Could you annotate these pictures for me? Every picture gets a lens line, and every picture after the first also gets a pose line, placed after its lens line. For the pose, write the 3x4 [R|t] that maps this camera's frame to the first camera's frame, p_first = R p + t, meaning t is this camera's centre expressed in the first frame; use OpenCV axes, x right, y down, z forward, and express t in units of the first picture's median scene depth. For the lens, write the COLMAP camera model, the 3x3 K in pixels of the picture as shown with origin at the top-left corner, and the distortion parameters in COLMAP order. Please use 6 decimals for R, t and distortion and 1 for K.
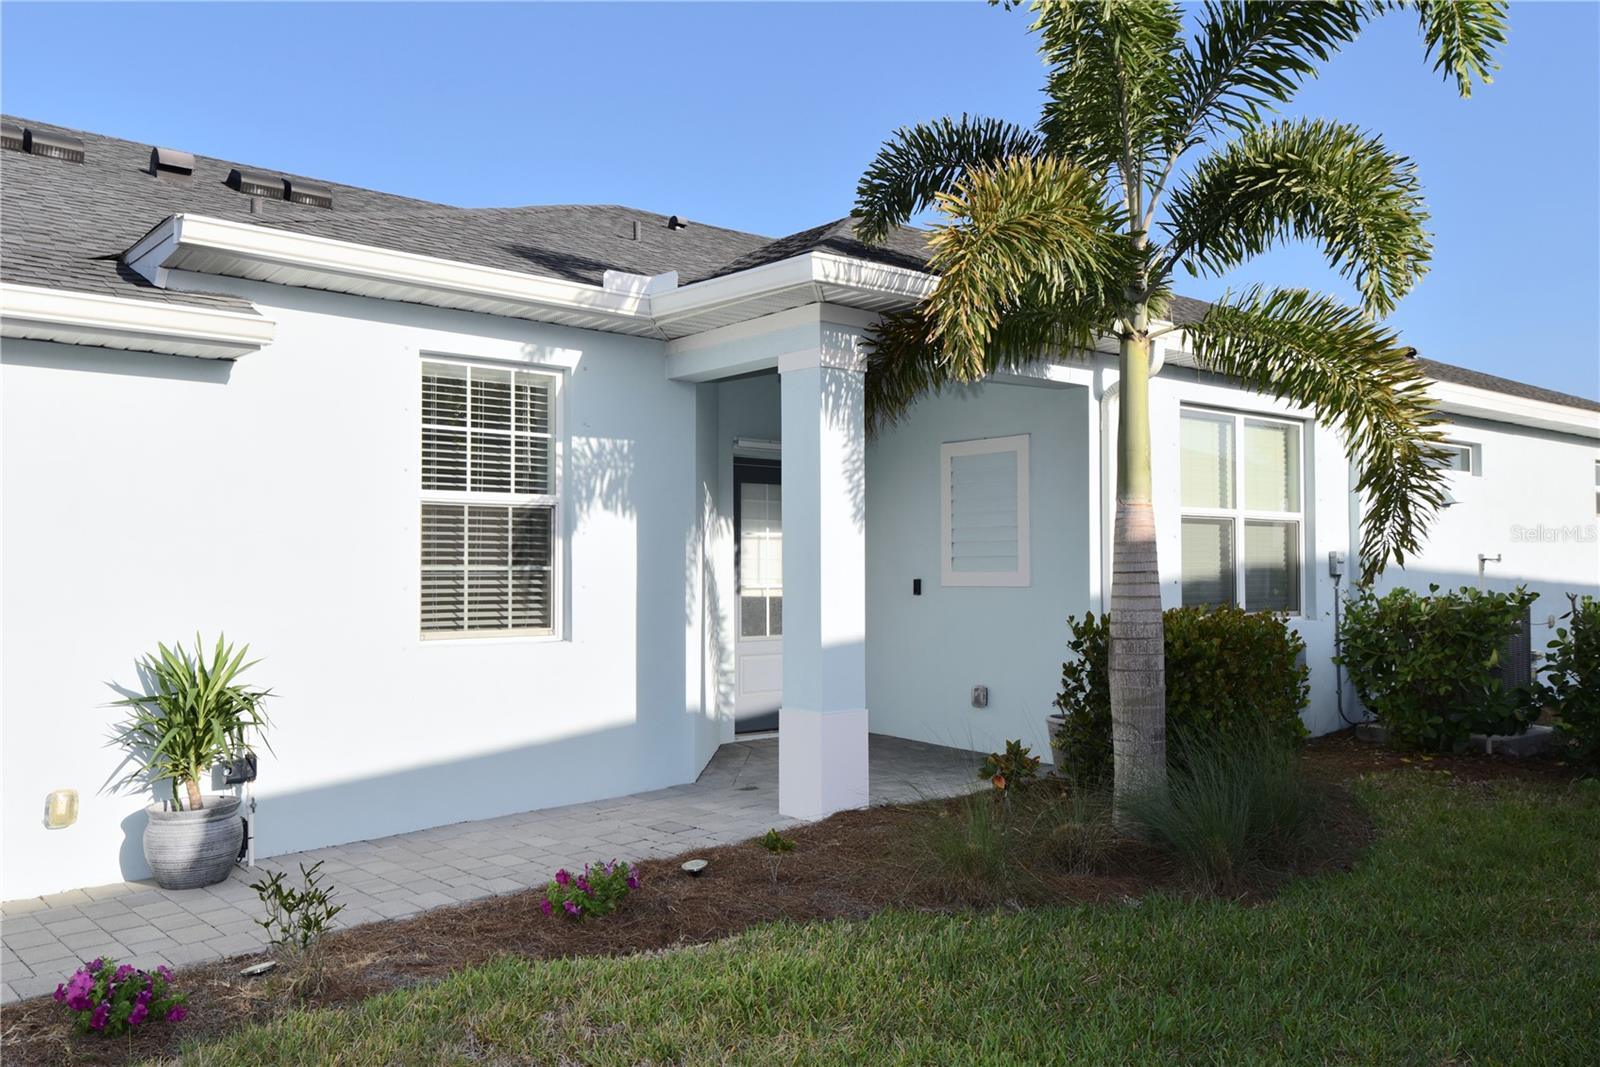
lens RADIAL K [[1273.3, 0, 800.0], [0, 1273.3, 533.5], [0, 0, 1]] dist [0.040949, 0.008634]
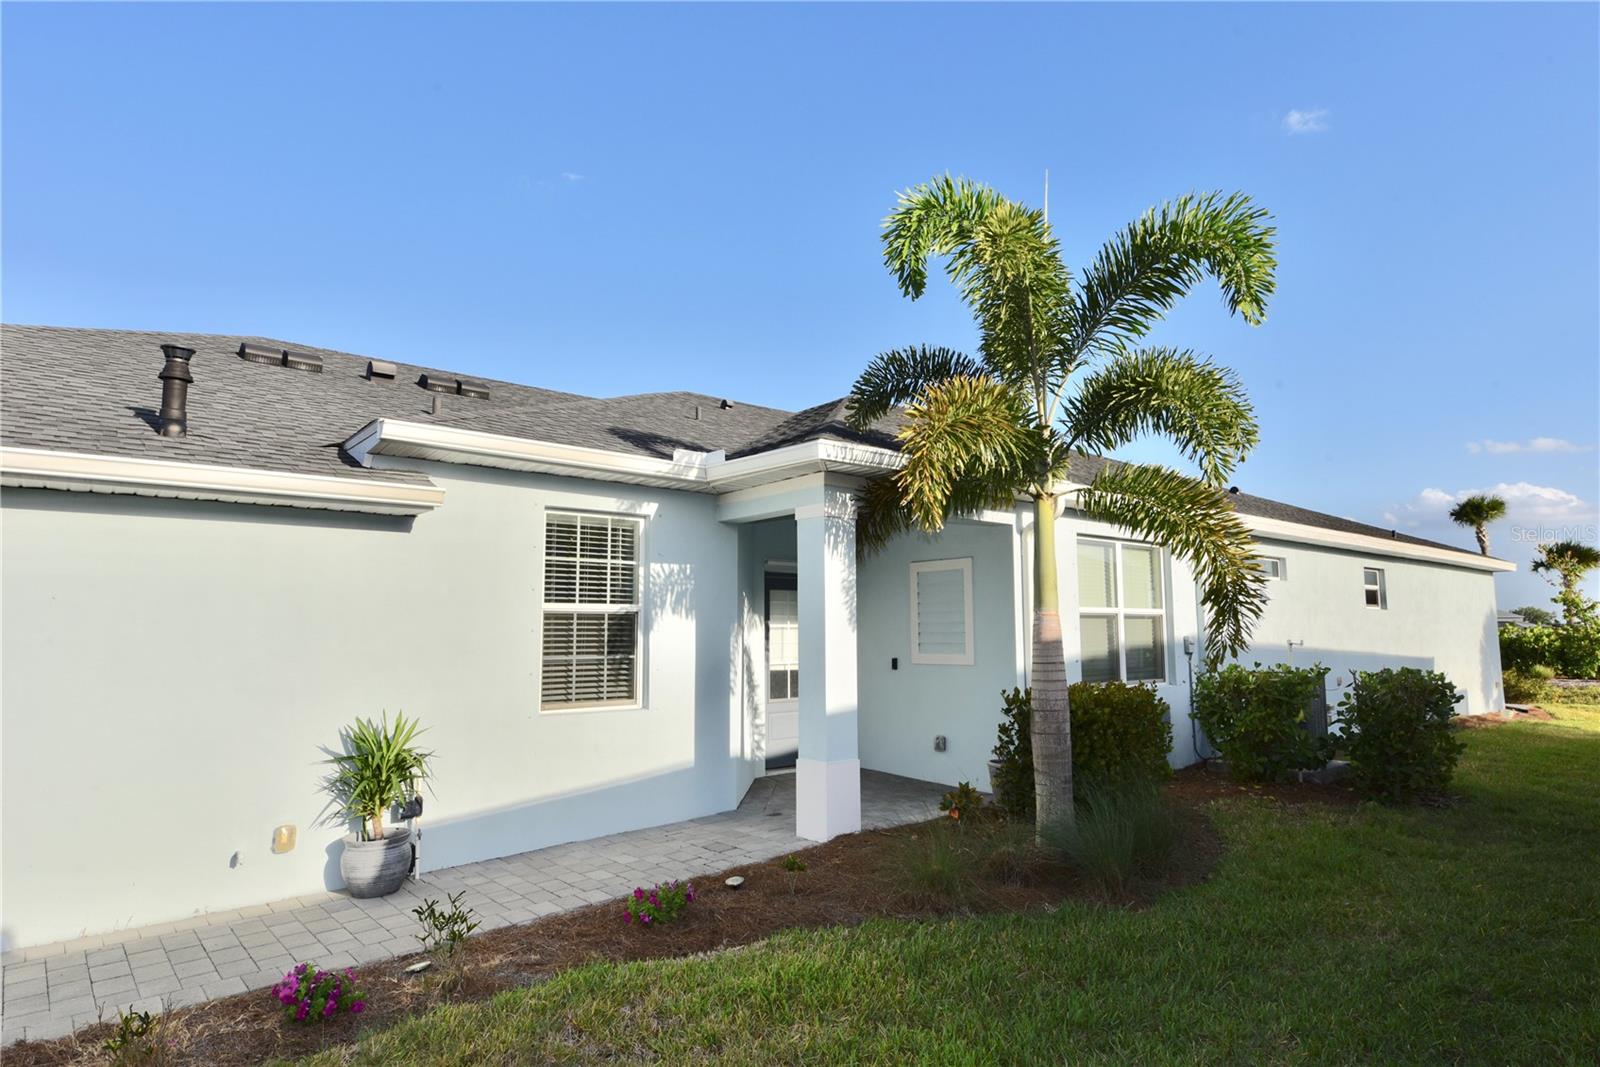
lens RADIAL K [[891.5, 0, 812.0], [0, 891.5, 540.0], [0, 0, 1]] dist [0.013473, -0.001590]
pose [[0.999996, -0.002595, -0.000668, 0.002435], [0.002539, 0.997249, -0.074079, -0.031620], [0.000858, 0.074077, 0.997252, 0.006422]]
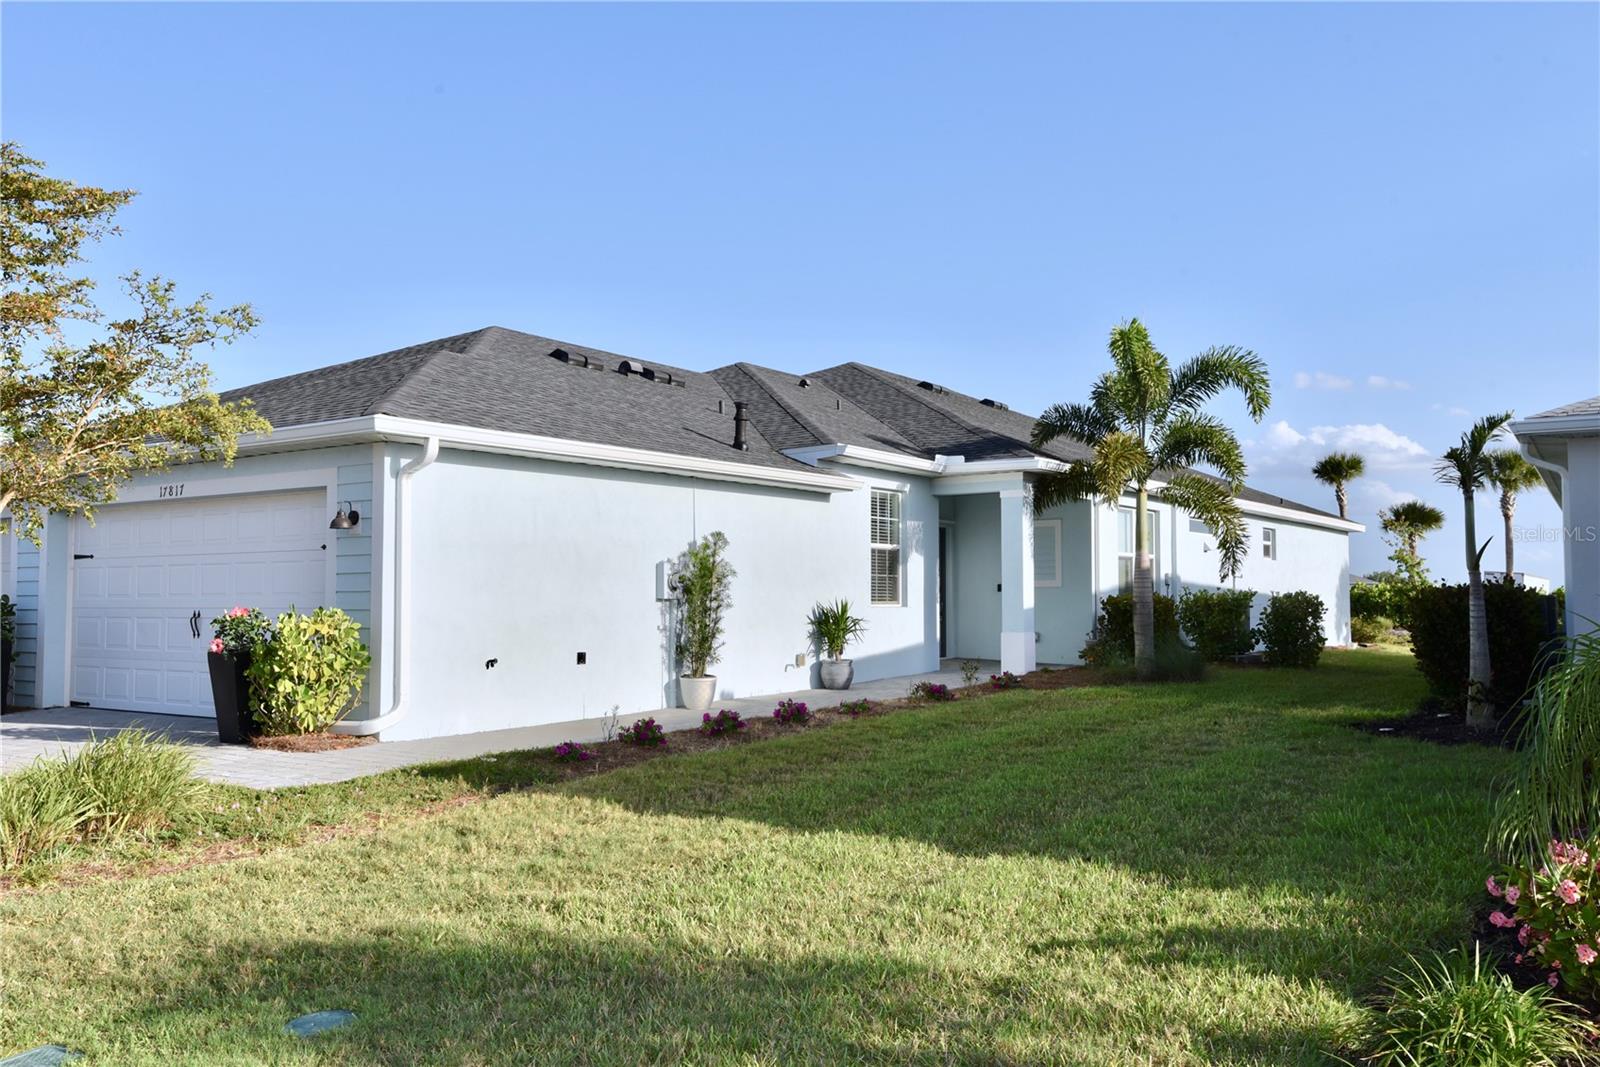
lens RADIAL K [[1273.3, 0, 800.0], [0, 1273.3, 533.5], [0, 0, 1]] dist [0.040949, 0.008634]
pose [[0.970386, 0.014670, 0.241115, -1.075520], [-0.008972, 0.999654, -0.024712, 0.009688], [-0.241394, 0.021817, 0.970182, -1.422491]]
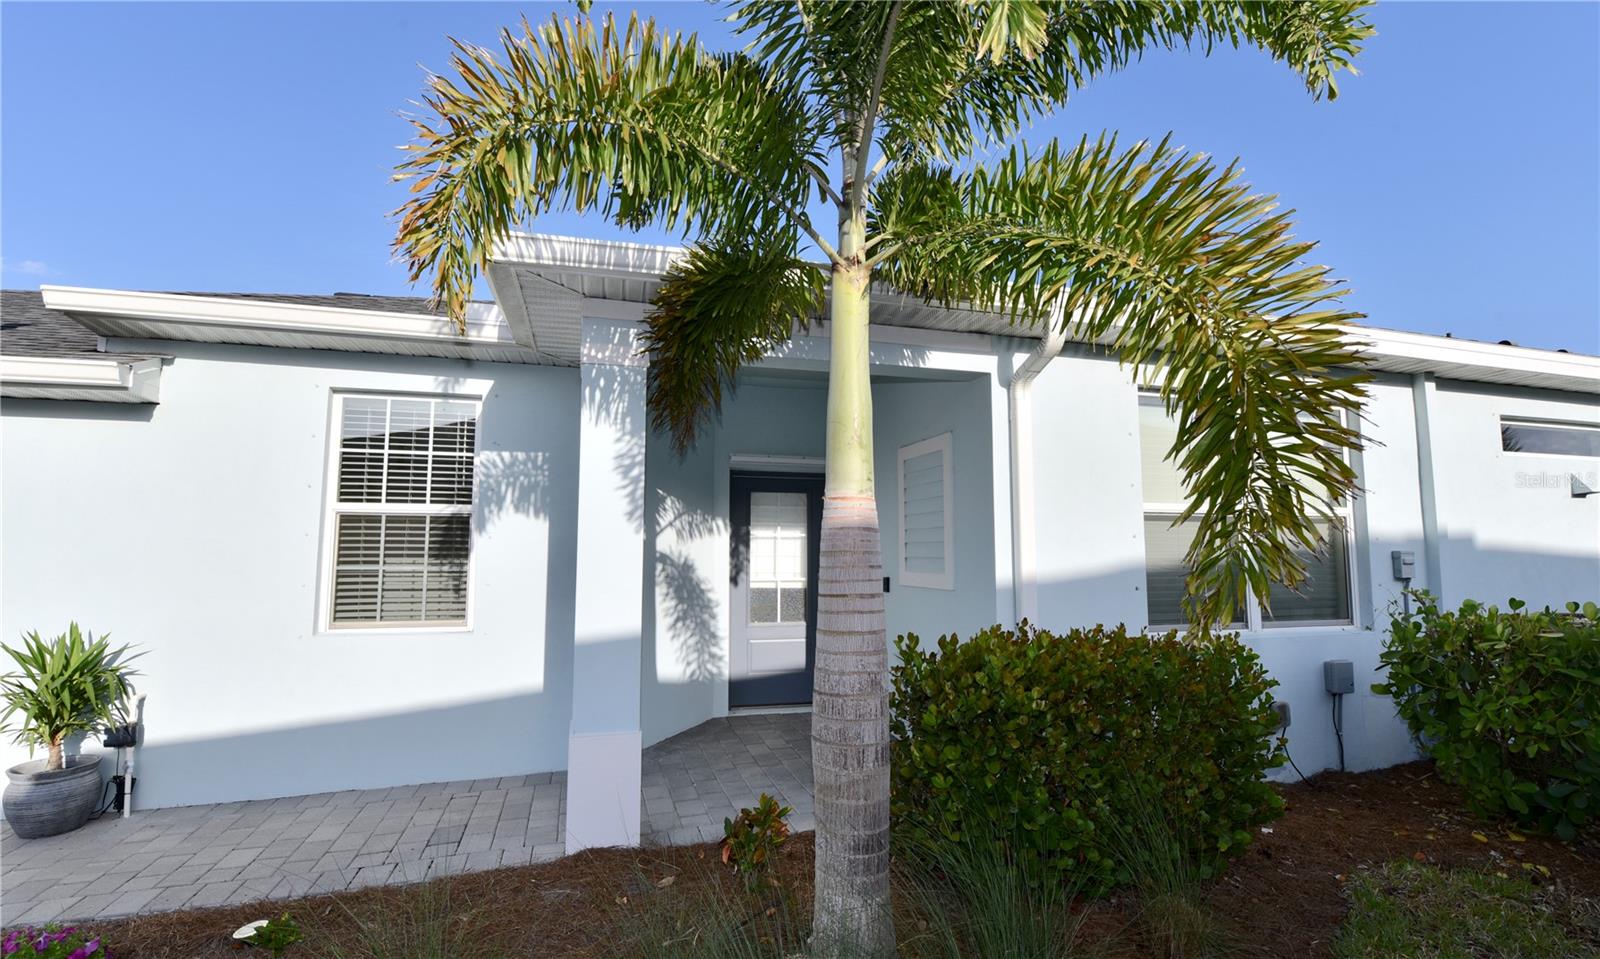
lens RADIAL K [[709.9, 0, 772.1], [0, 709.9, 481.8], [0, 0, 1]] dist [-0.002509, -0.009695]
pose [[0.900774, -0.037221, -0.432691, 0.387049], [0.007797, 0.997546, -0.069578, -0.004258], [0.434219, 0.059301, 0.898853, 0.613600]]
